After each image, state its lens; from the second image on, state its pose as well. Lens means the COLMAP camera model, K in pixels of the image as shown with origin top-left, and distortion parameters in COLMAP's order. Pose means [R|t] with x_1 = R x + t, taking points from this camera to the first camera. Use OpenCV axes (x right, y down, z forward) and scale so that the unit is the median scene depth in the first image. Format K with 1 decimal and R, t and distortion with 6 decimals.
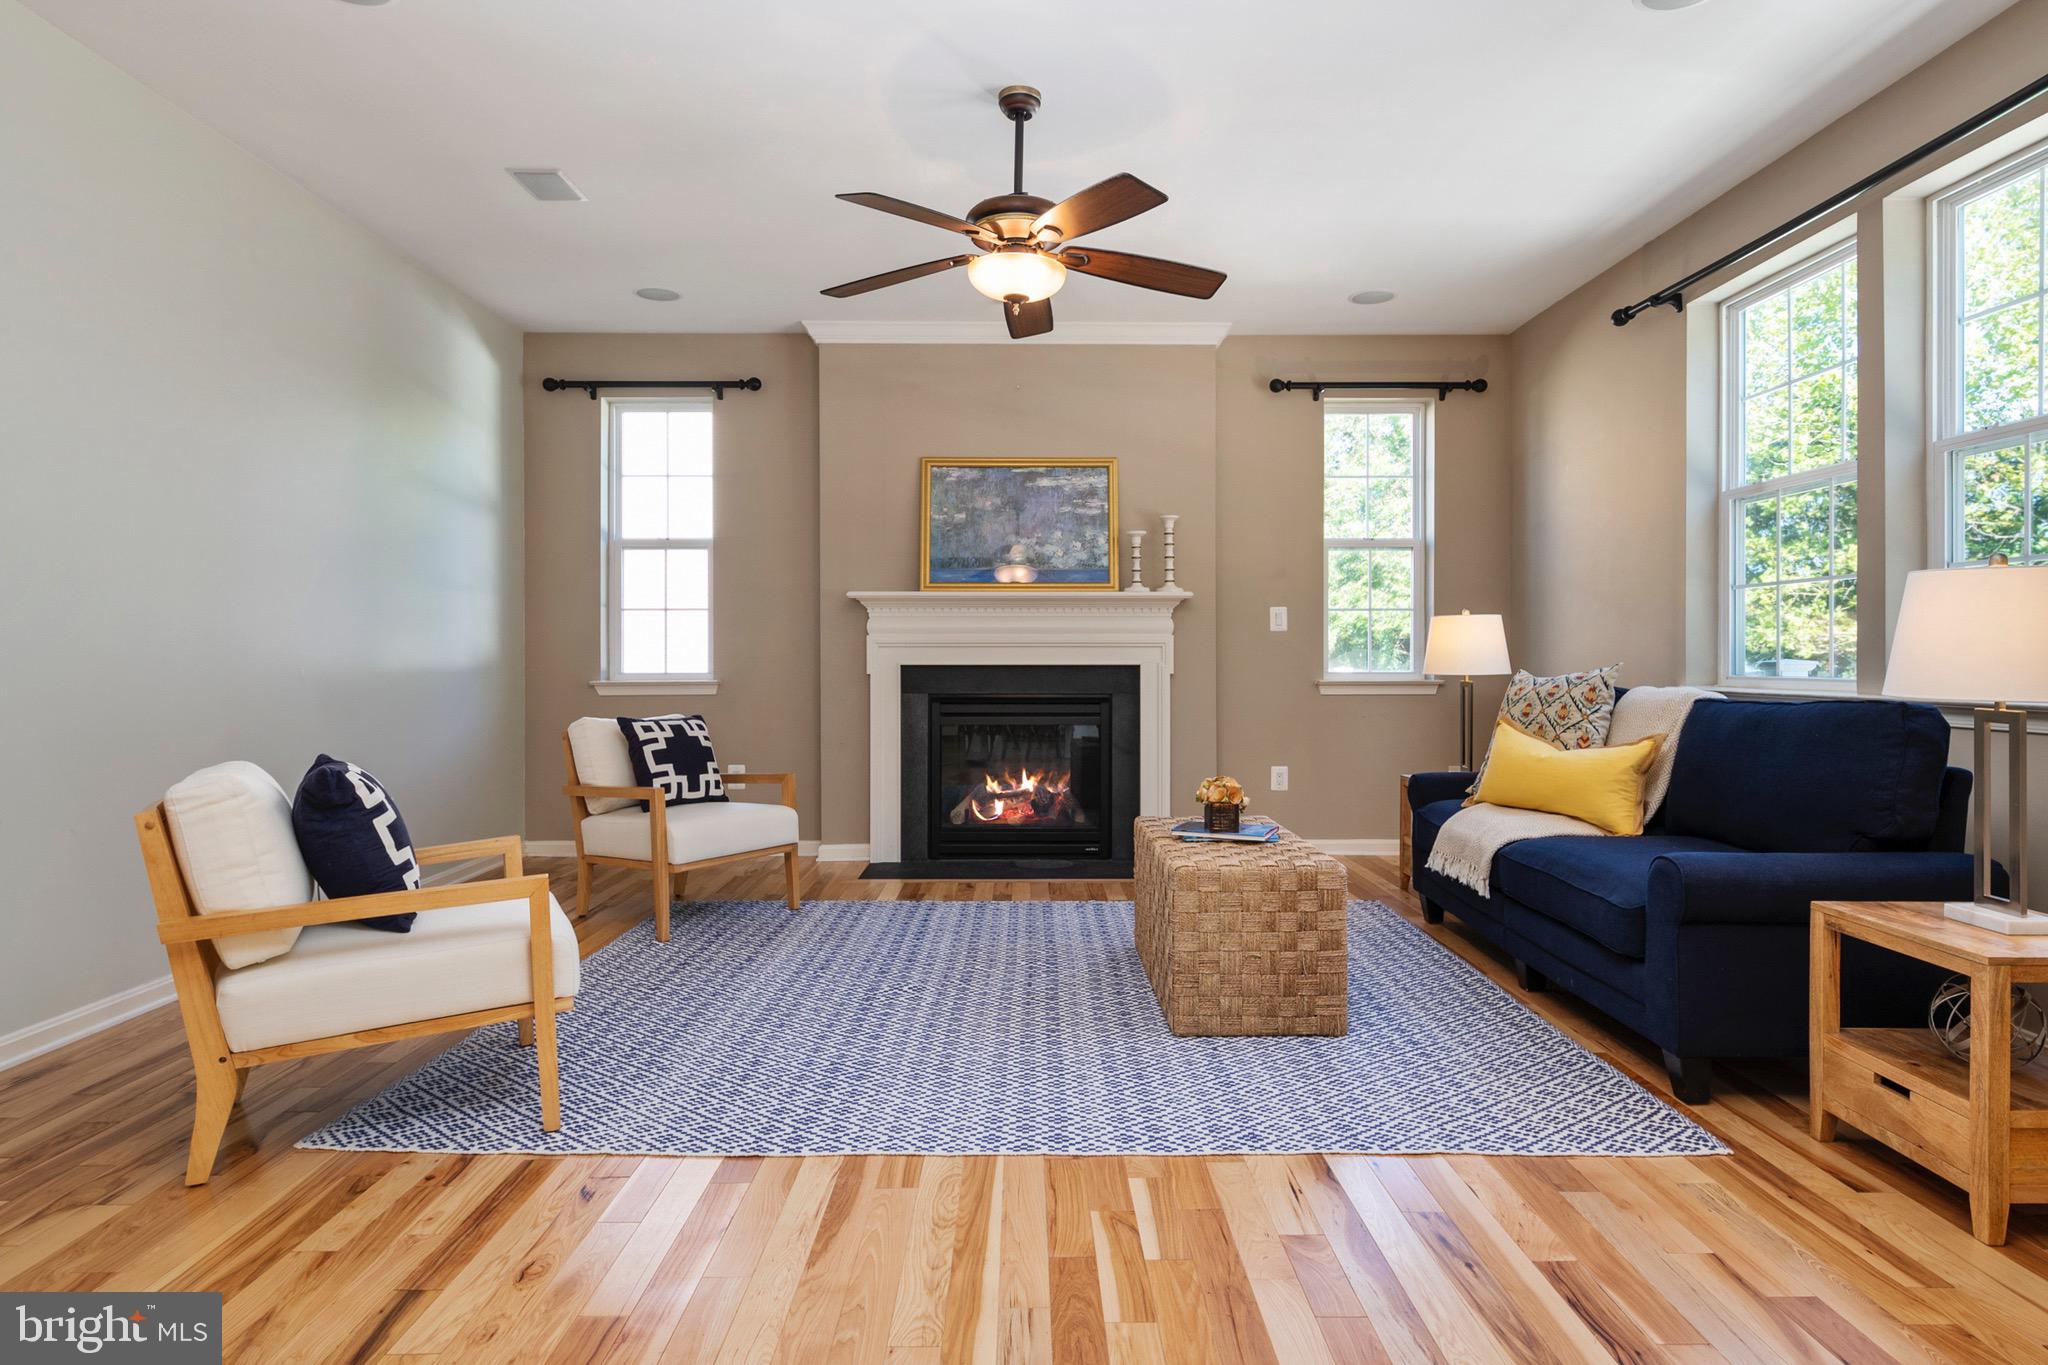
lens RADIAL K [[1121.6, 0, 1032.1], [0, 1121.6, 662.1], [0, 0, 1]] dist [0.012044, -0.005464]
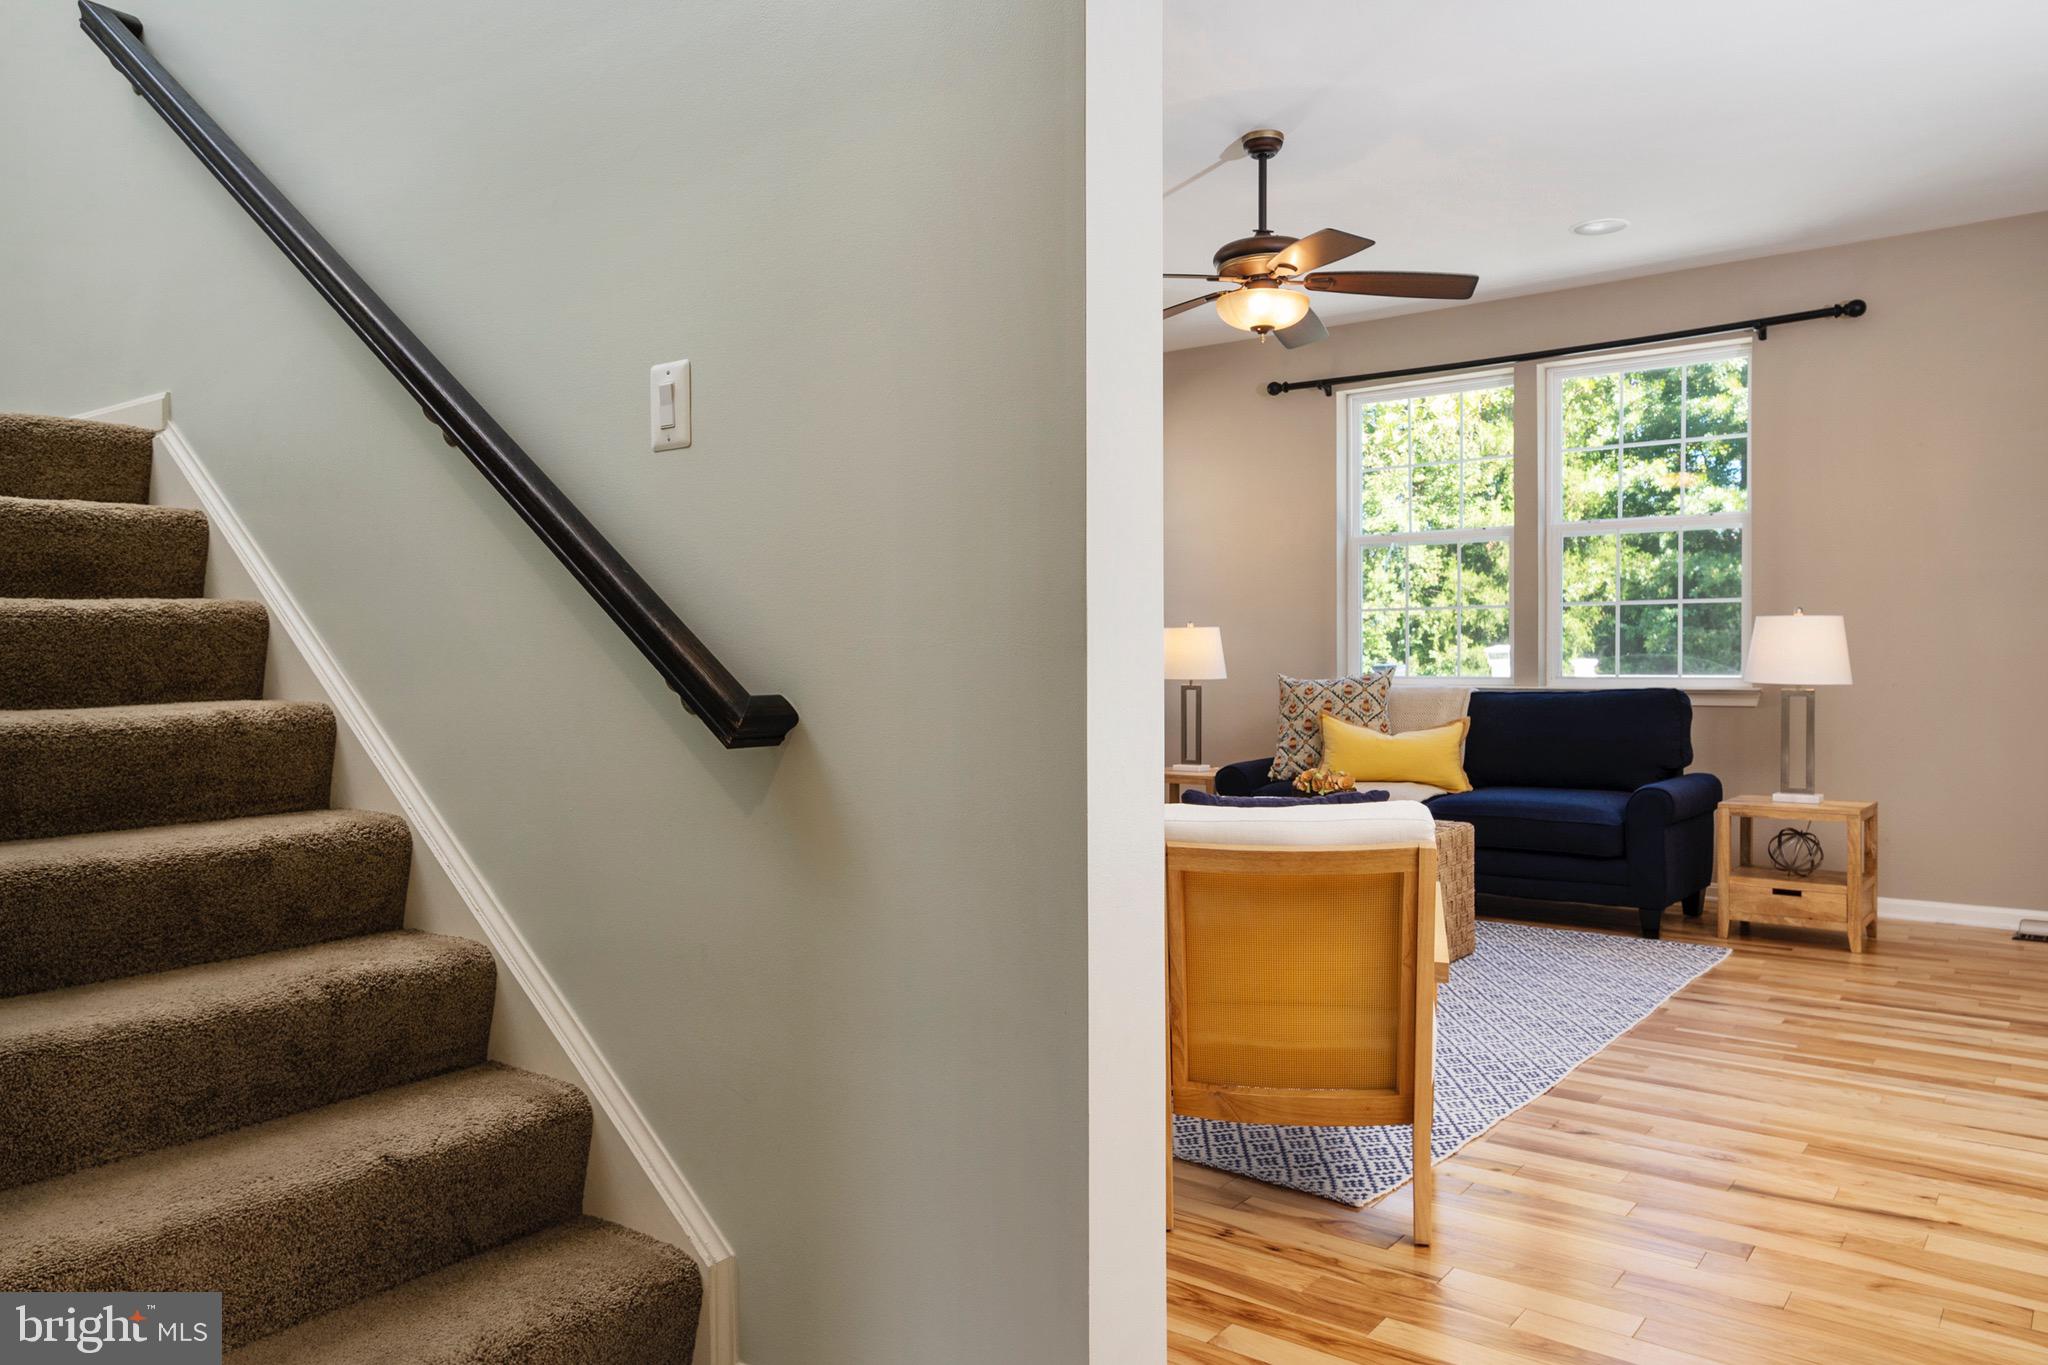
lens RADIAL K [[1418.4, 0, 1041.2], [0, 1418.4, 673.0], [0, 0, 1]] dist [0.043252, 0.006917]
pose [[0.607275, -0.012231, 0.794398, -0.898894], [0.009901, 0.999920, 0.007826, -0.008150], [-0.794430, 0.003112, 0.607347, 0.258500]]
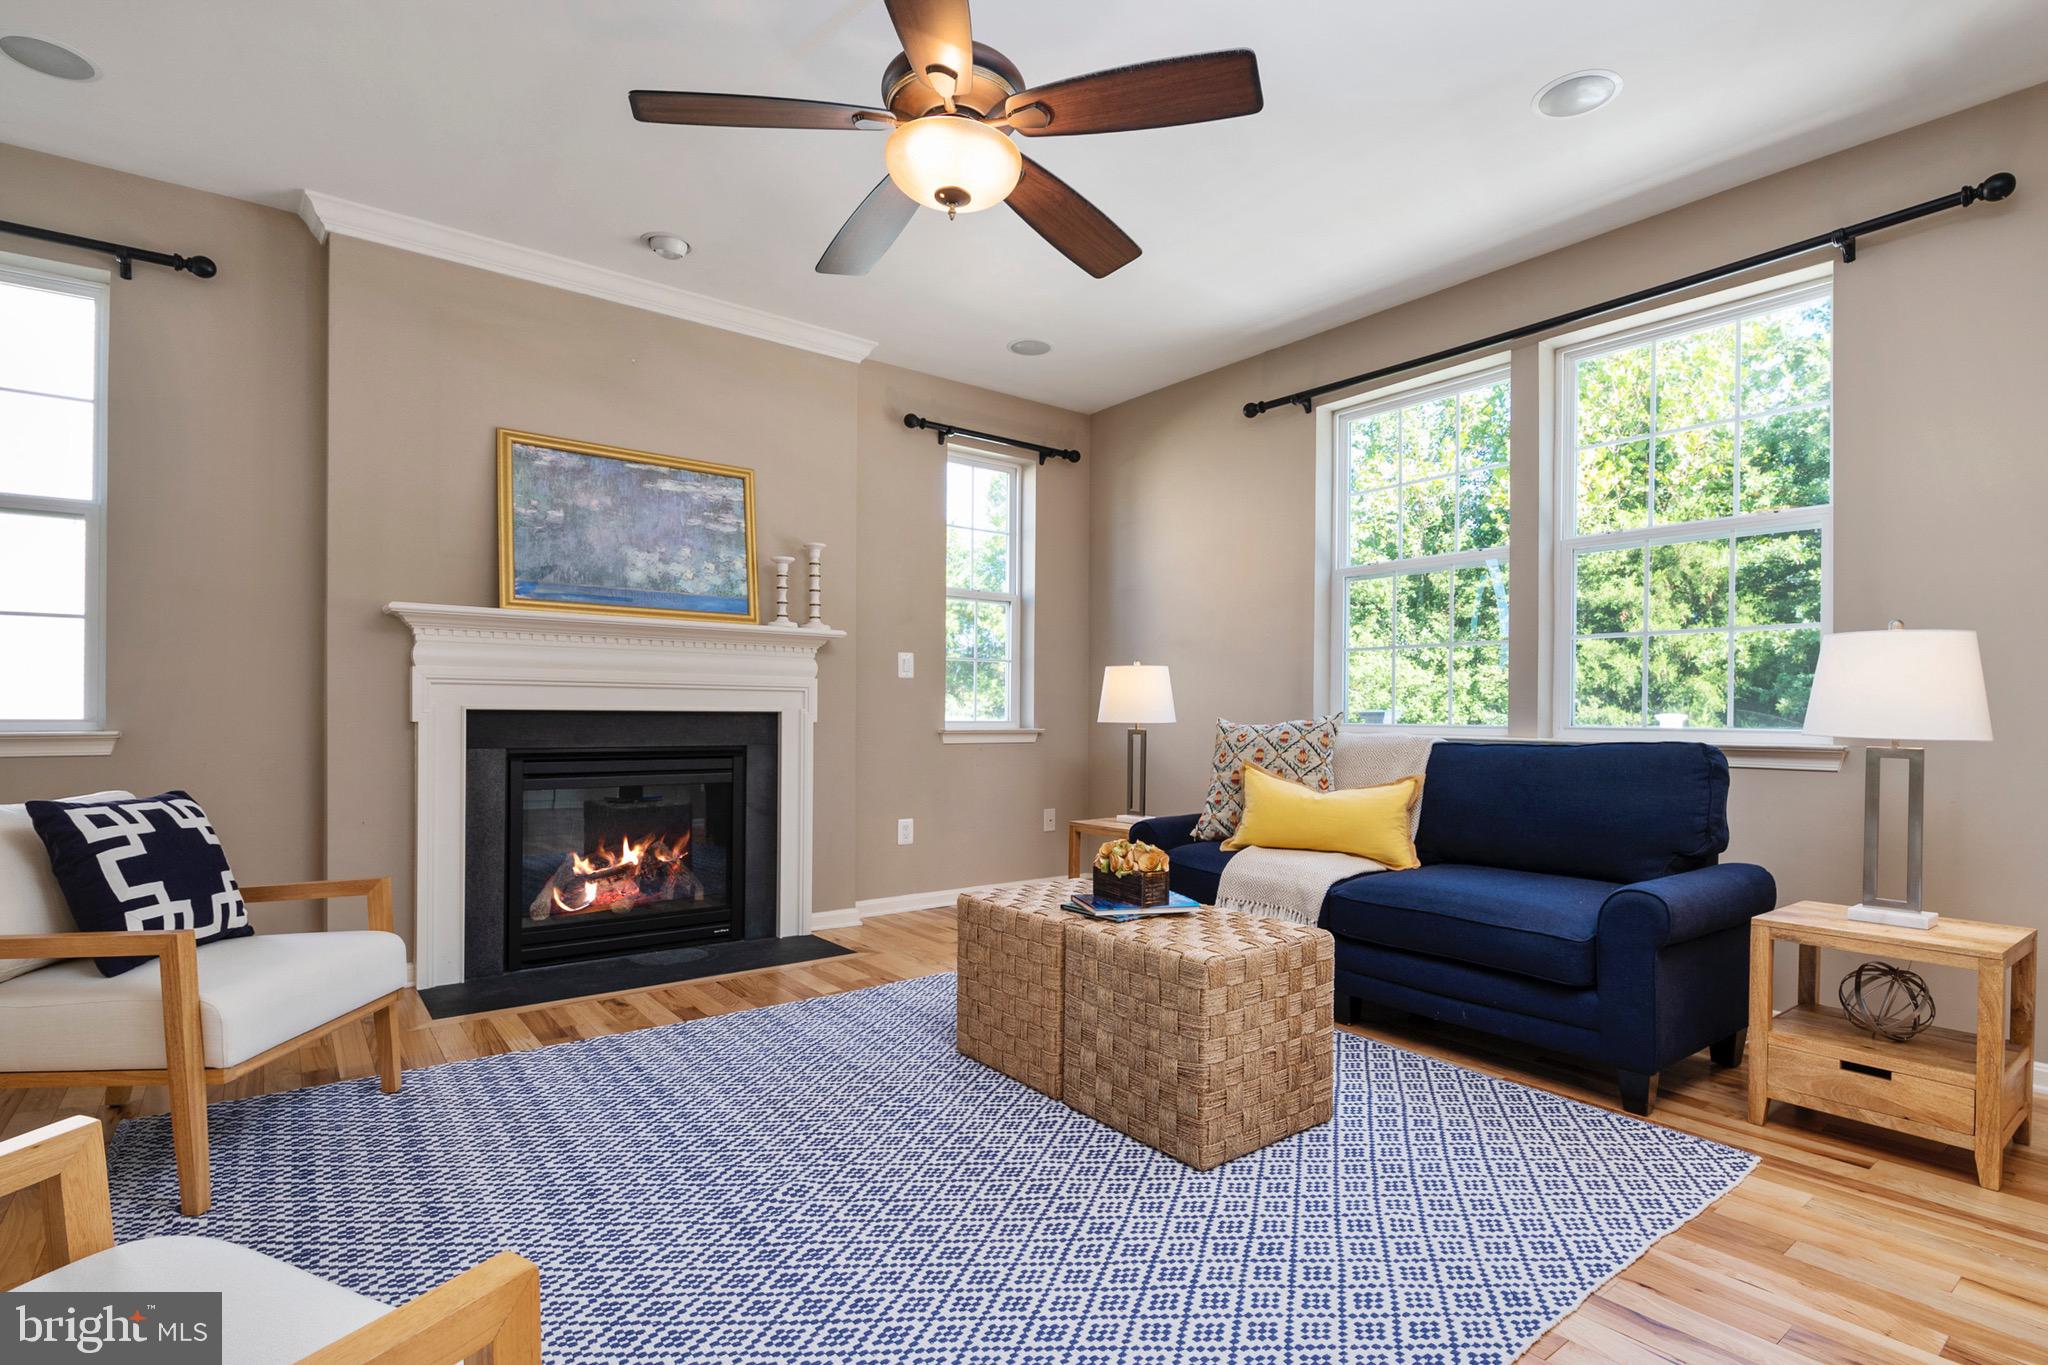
lens RADIAL K [[984.3, 0, 1031.4], [0, 984.3, 716.5], [0, 0, 1]] dist [0.001780, -0.007291]
pose [[0.796890, 0.005030, 0.604104, -0.262320], [-0.005856, 0.999983, -0.000602, 0.006945], [-0.604096, -0.003058, 0.796905, 0.343789]]
